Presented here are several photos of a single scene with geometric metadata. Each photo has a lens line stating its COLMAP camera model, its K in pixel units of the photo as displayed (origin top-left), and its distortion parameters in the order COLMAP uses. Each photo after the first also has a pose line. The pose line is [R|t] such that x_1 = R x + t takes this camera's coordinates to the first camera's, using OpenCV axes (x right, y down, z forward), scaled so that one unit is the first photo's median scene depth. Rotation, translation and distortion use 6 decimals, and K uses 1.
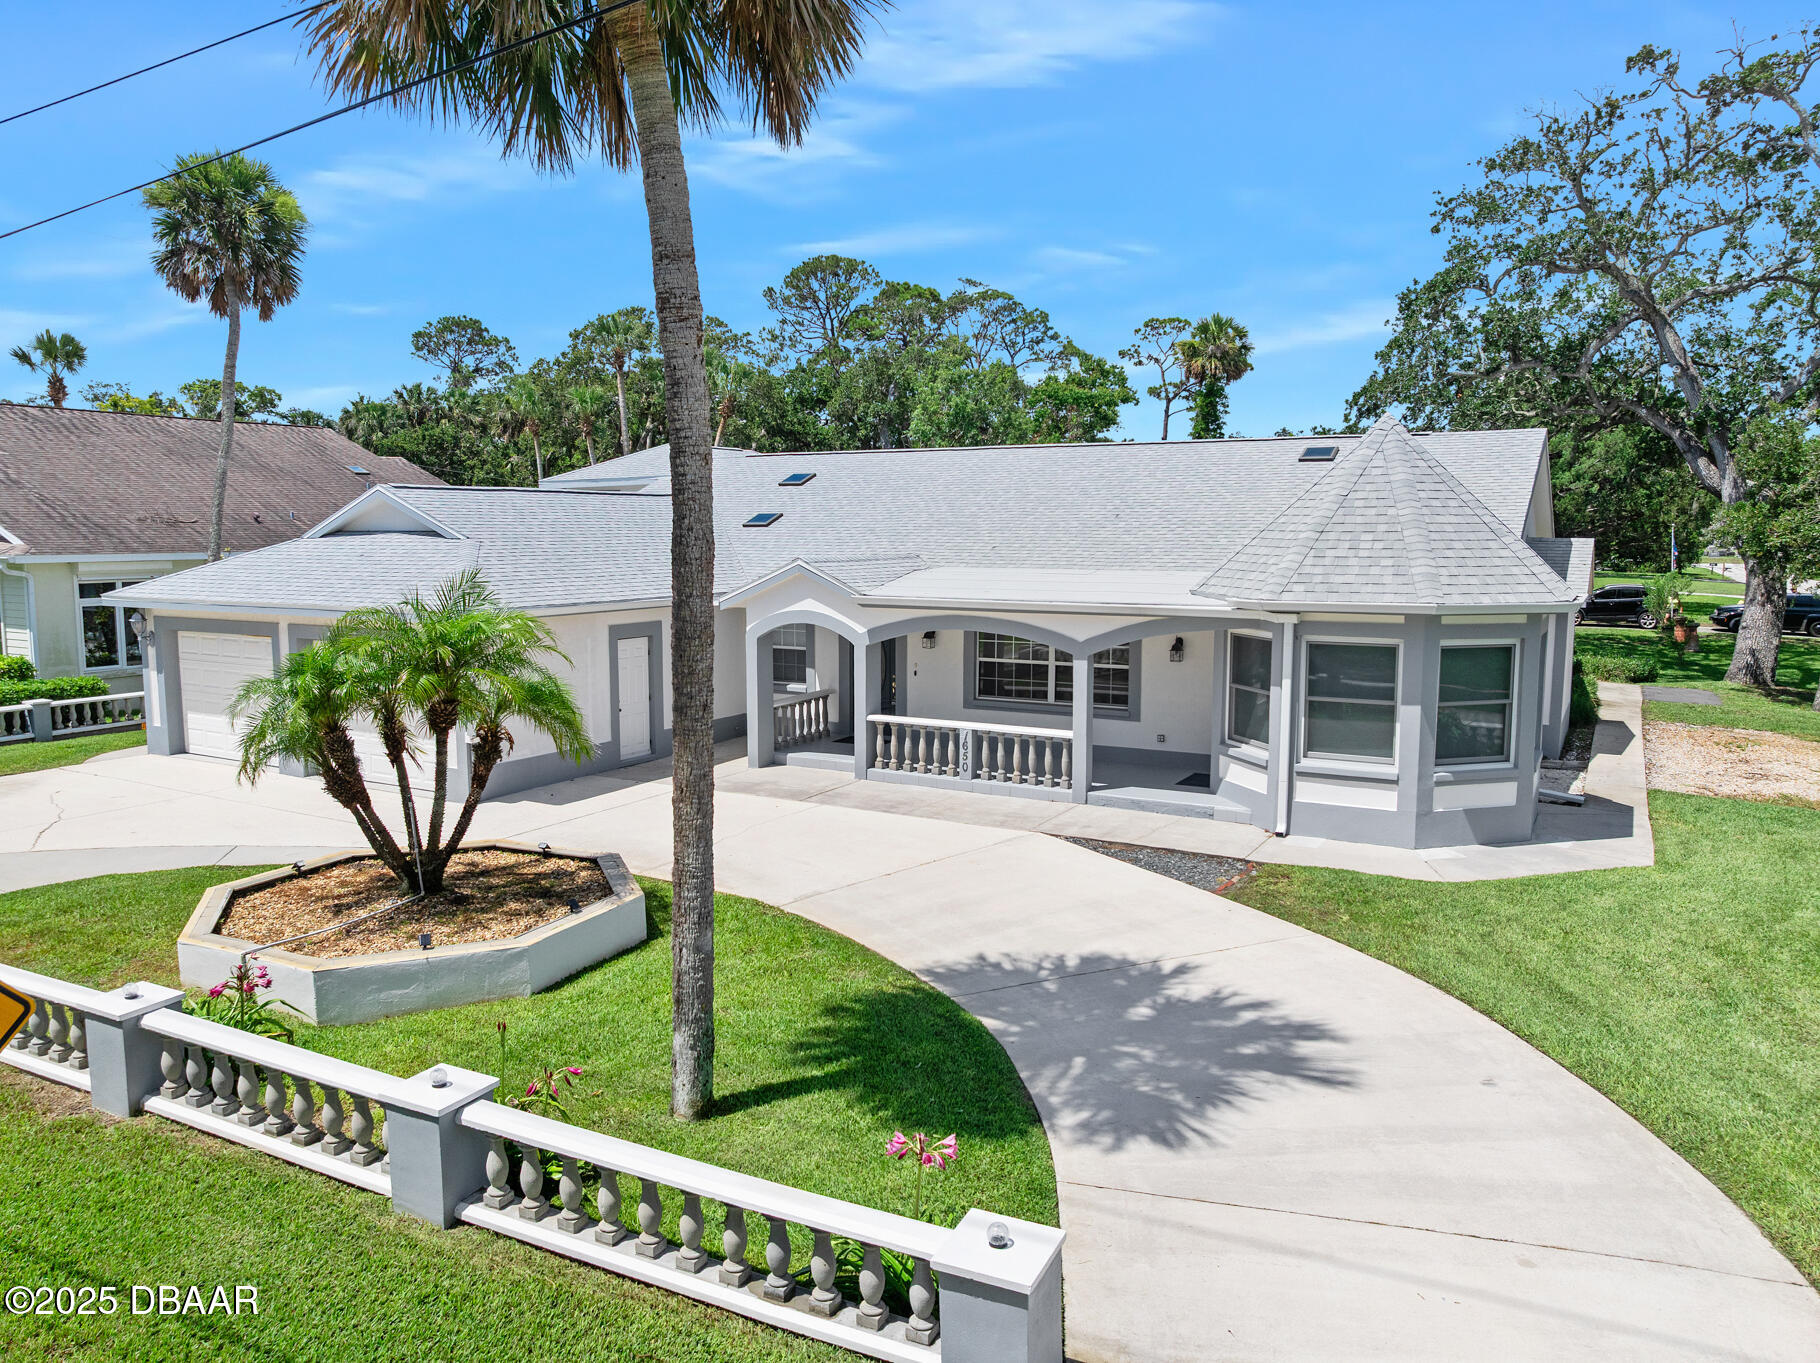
lens RADIAL K [[1295.7, 0, 892.9], [0, 1295.7, 665.5], [0, 0, 1]] dist [-0.025218, 0.002223]
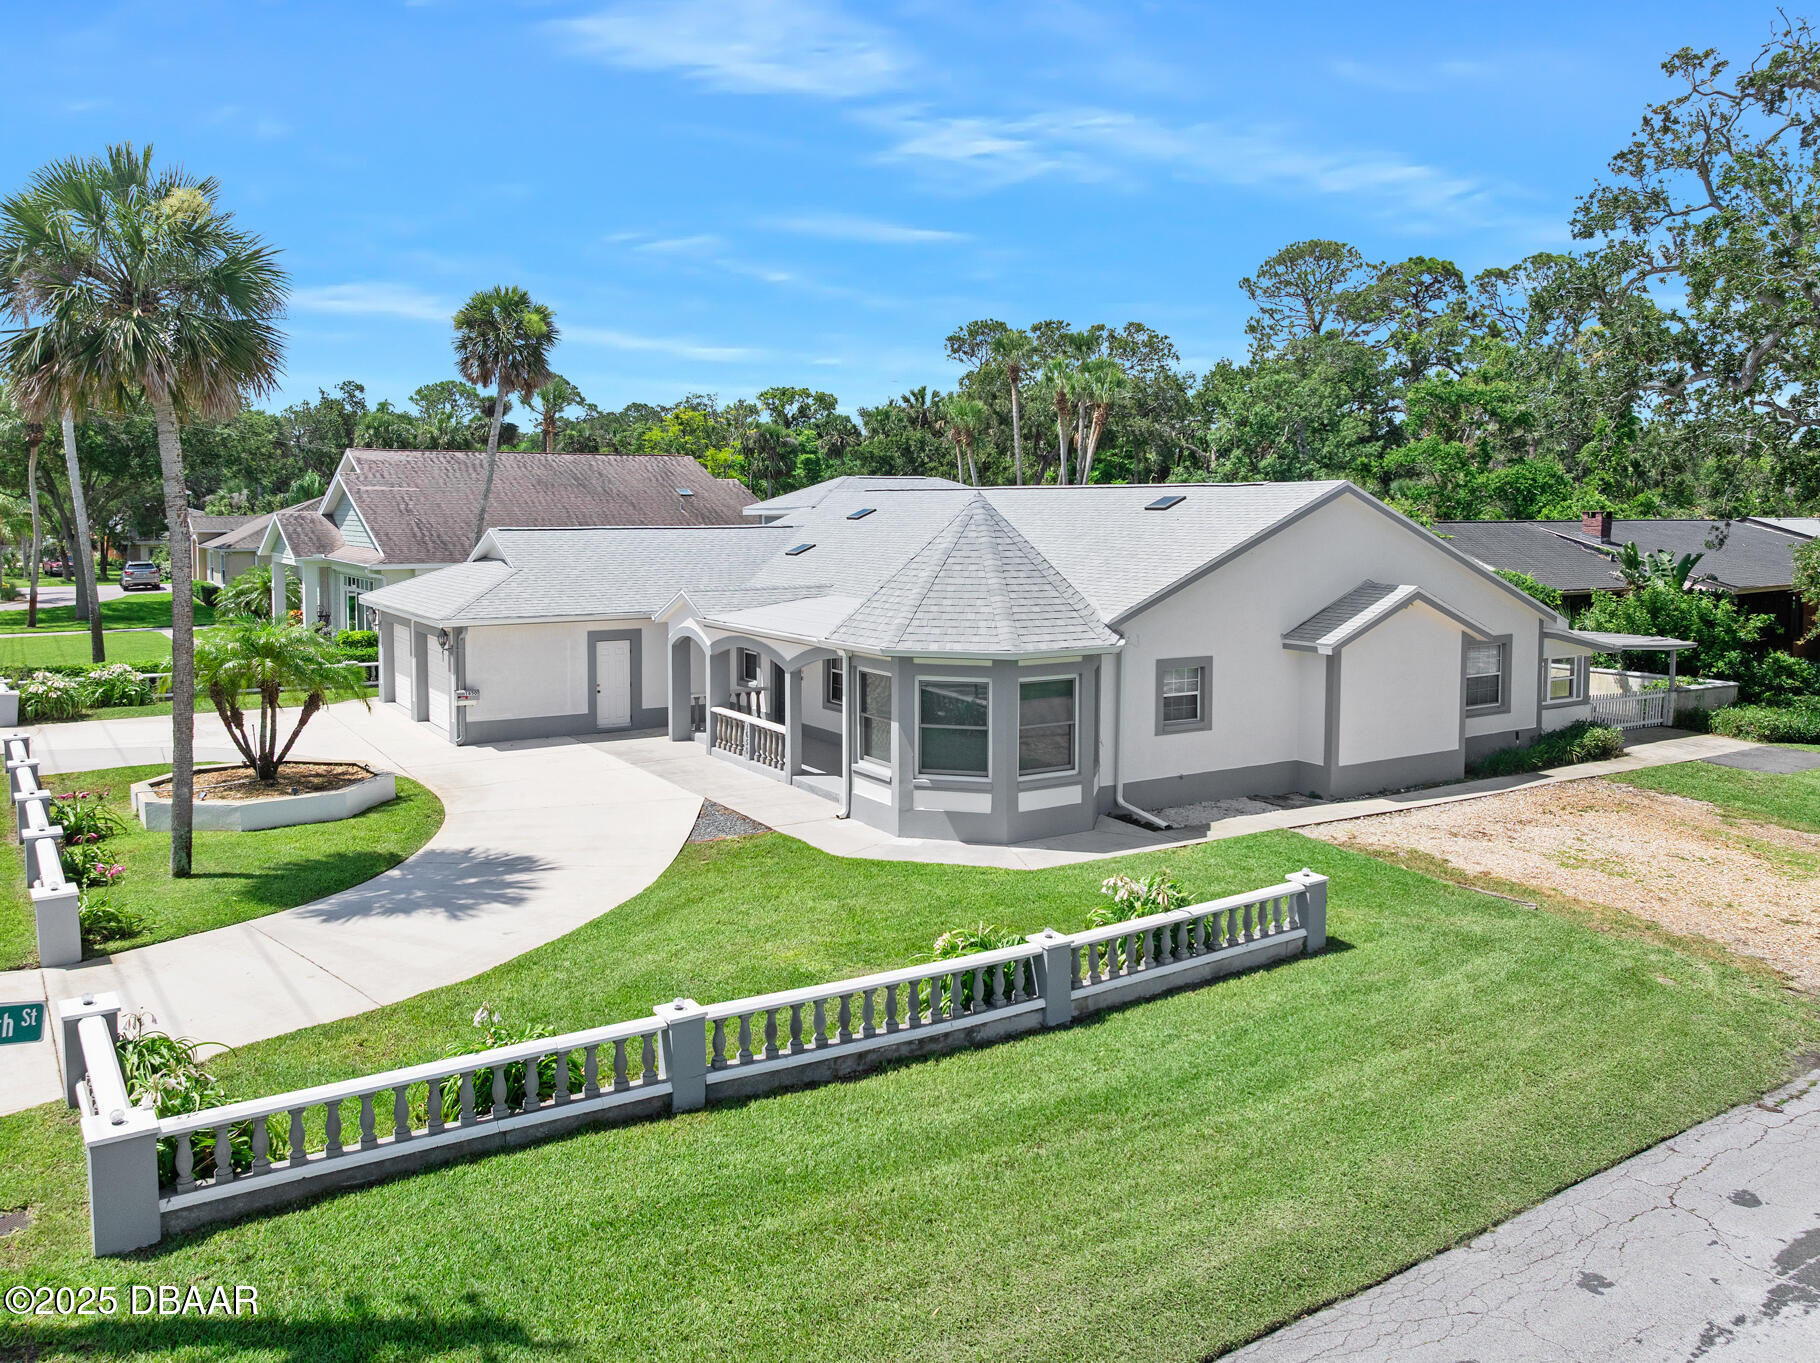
lens RADIAL K [[1406.6, 0, 873.9], [0, 1406.6, 594.3], [0, 0, 1]] dist [-0.024984, -0.000985]
pose [[0.872852, 0.032112, -0.486928, 0.743762], [-0.052976, 0.998171, -0.029134, -0.040172], [0.485102, 0.051225, 0.872956, -0.176697]]
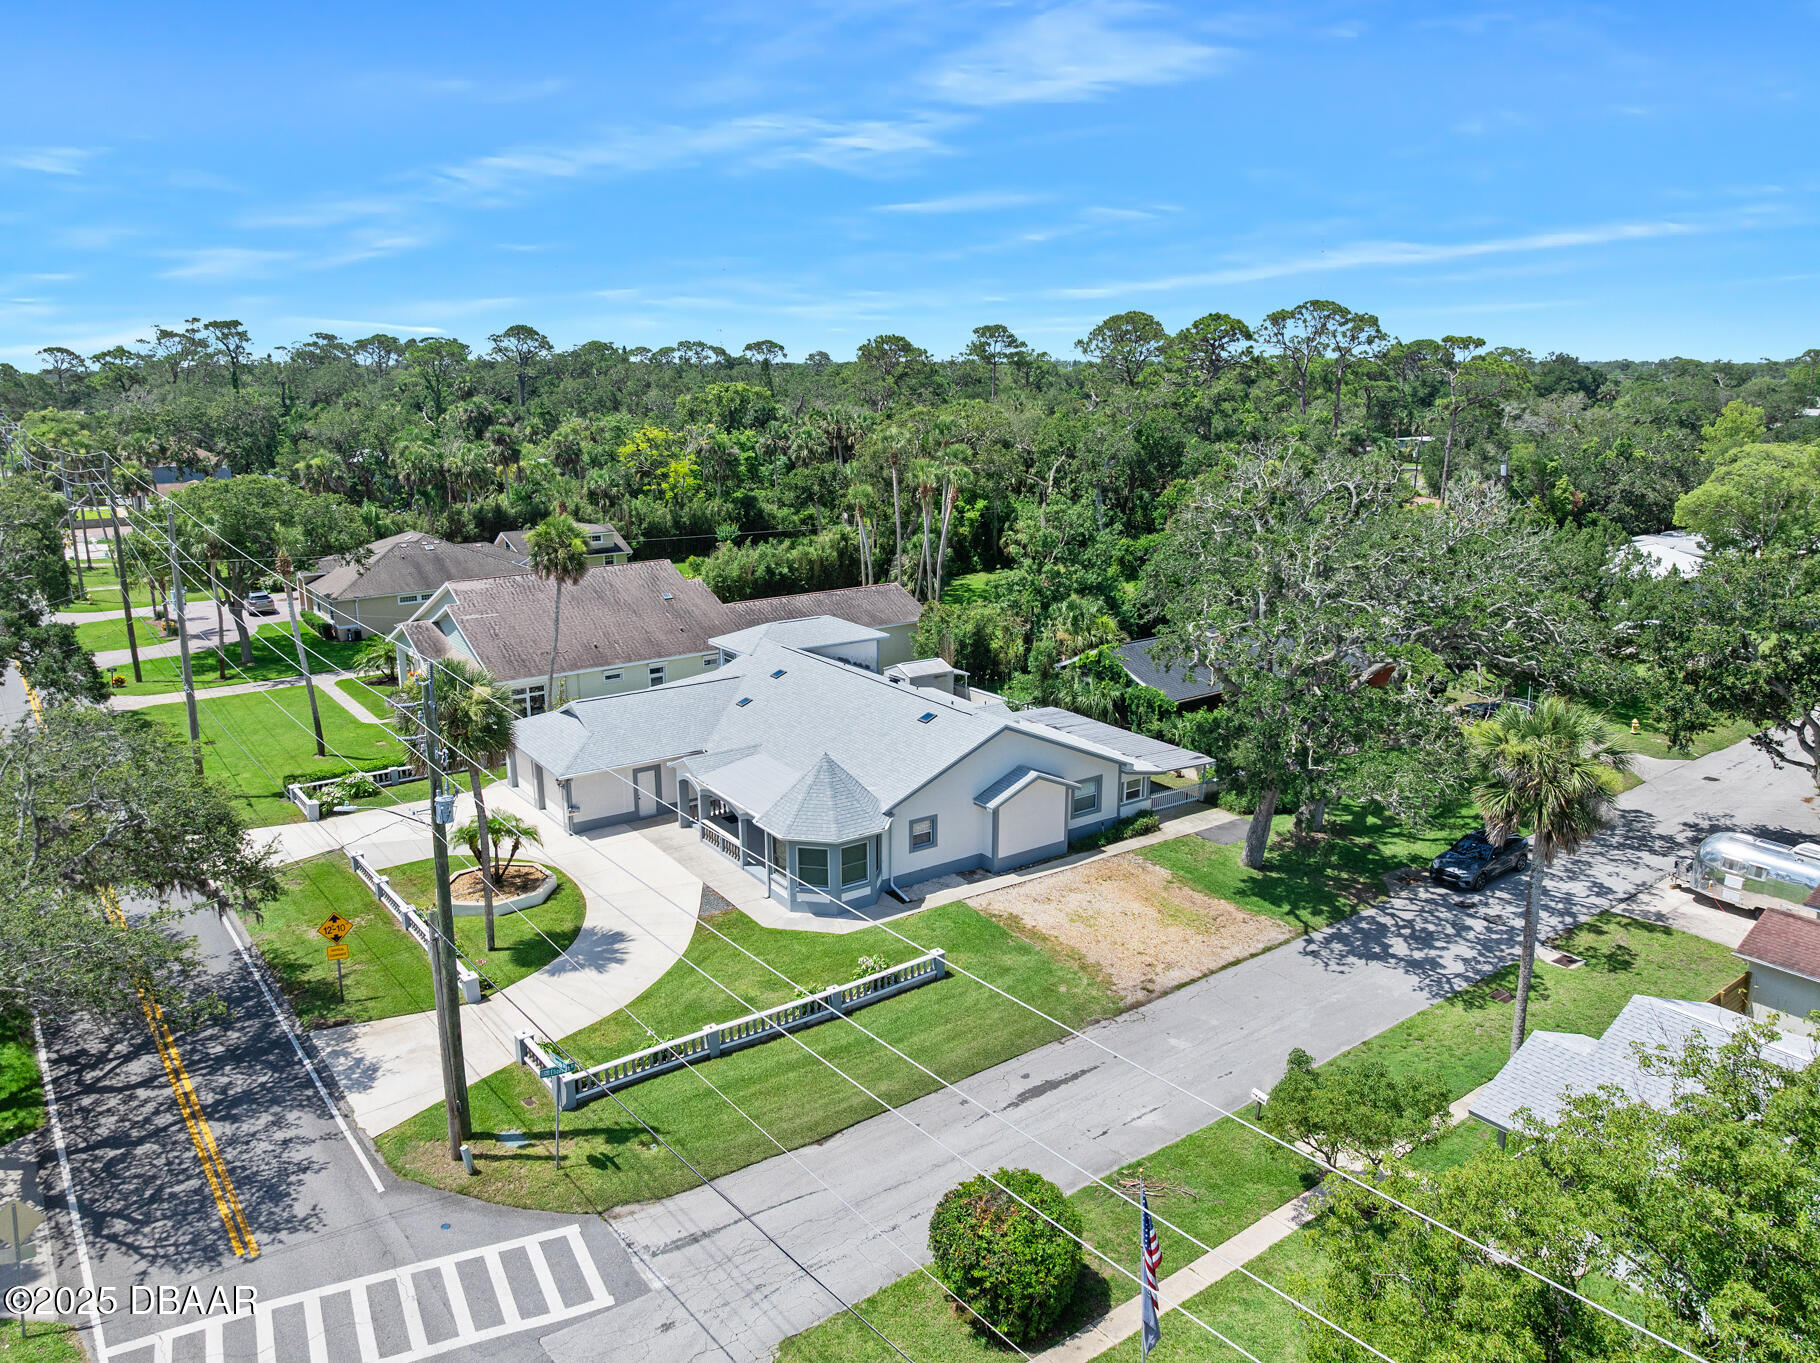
lens RADIAL K [[1292.5, 0, 892.1], [0, 1292.5, 677.5], [0, 0, 1]] dist [-0.025095, 0.000134]
pose [[0.900073, 0.100865, -0.423904, 1.278840], [-0.041640, 0.988297, 0.146746, -0.587259], [0.433745, -0.114431, 0.893740, -1.050486]]
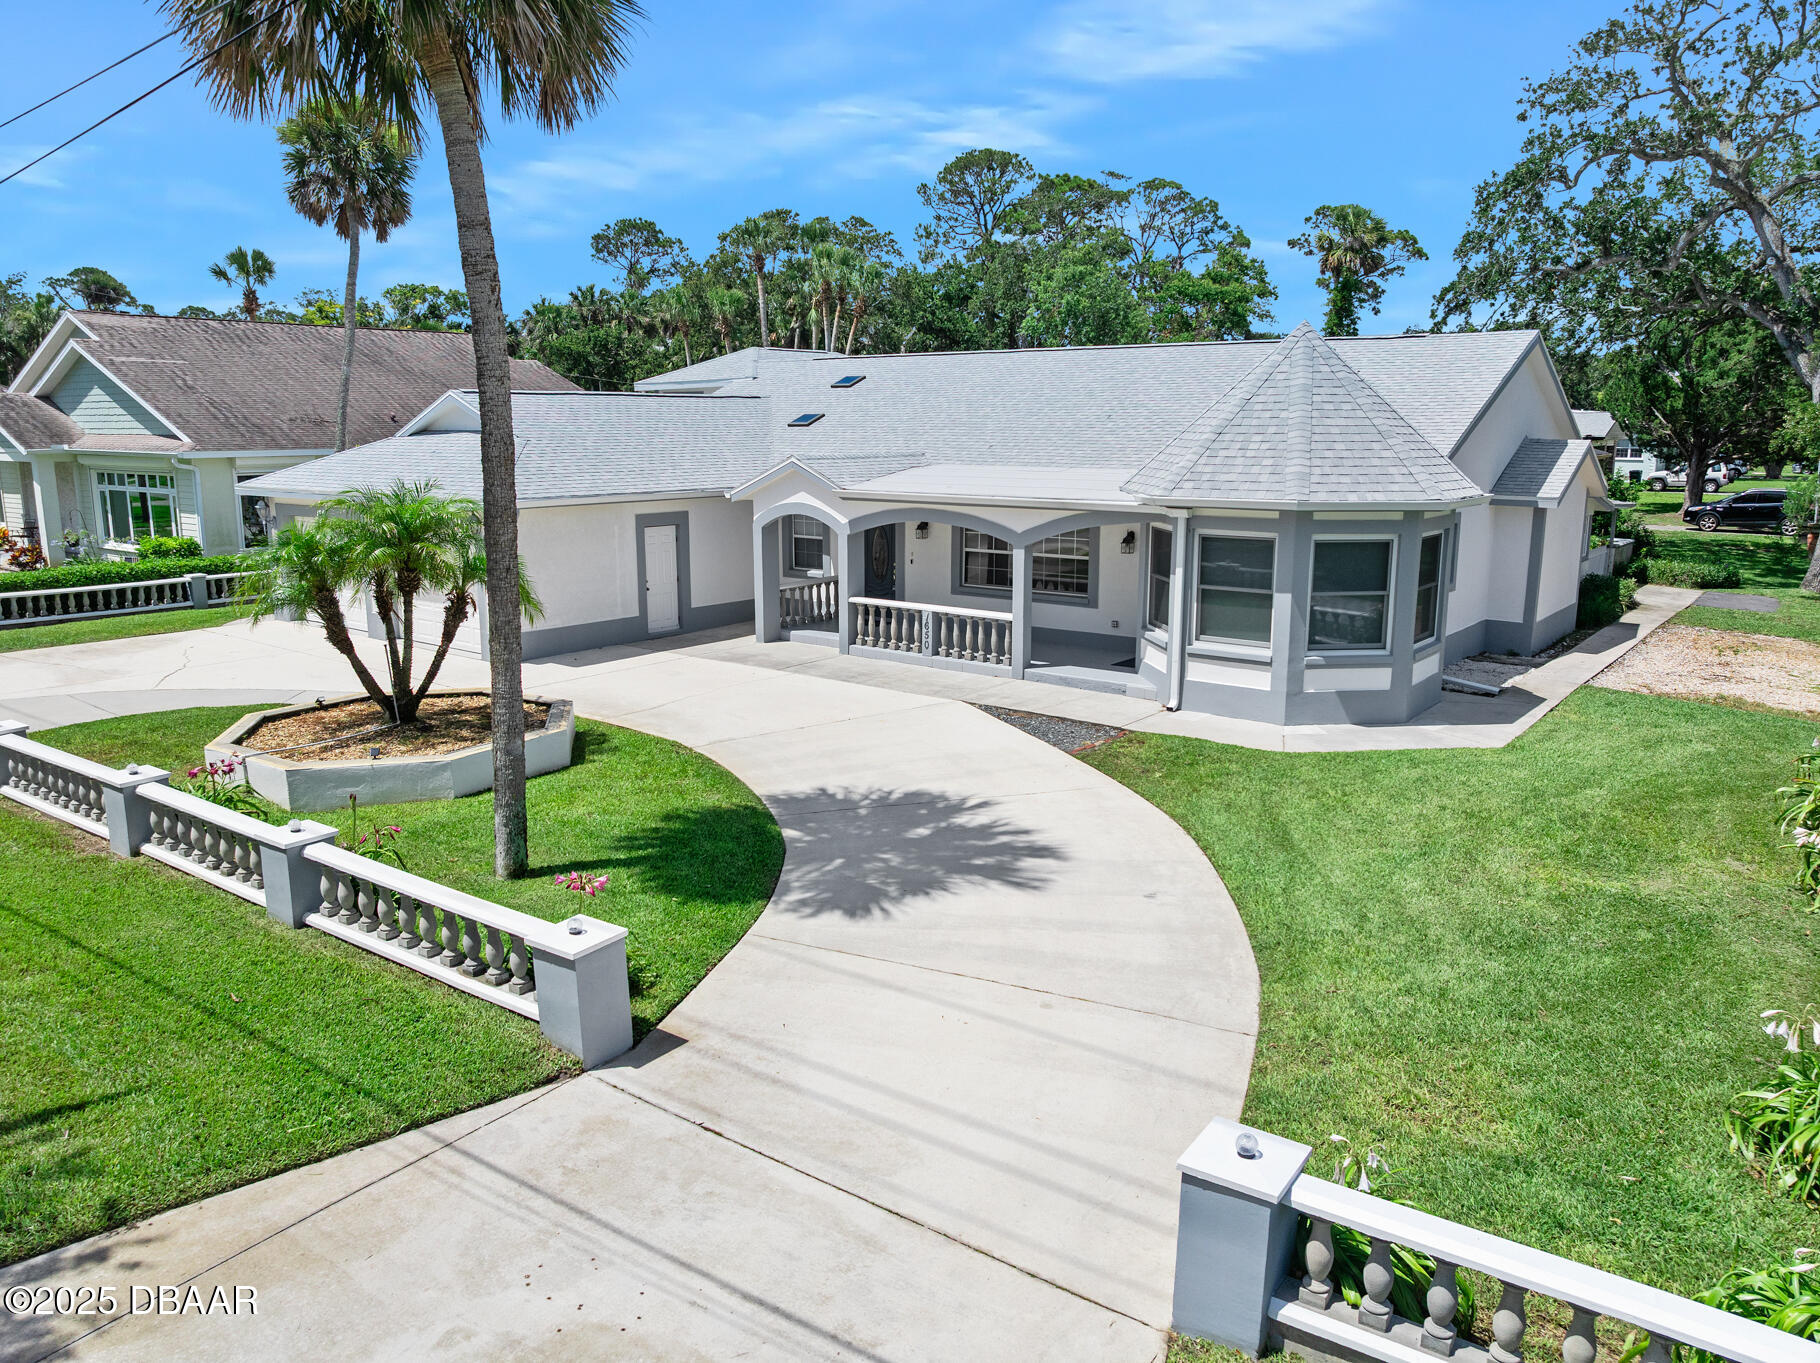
lens RADIAL K [[1292.5, 0, 892.1], [0, 1292.5, 677.5], [0, 0, 1]] dist [-0.025095, 0.000134]
pose [[0.988321, 0.029490, -0.149505, 0.166369], [-0.016266, 0.995907, 0.088911, 0.006718], [0.151515, -0.085441, 0.984755, -0.093075]]
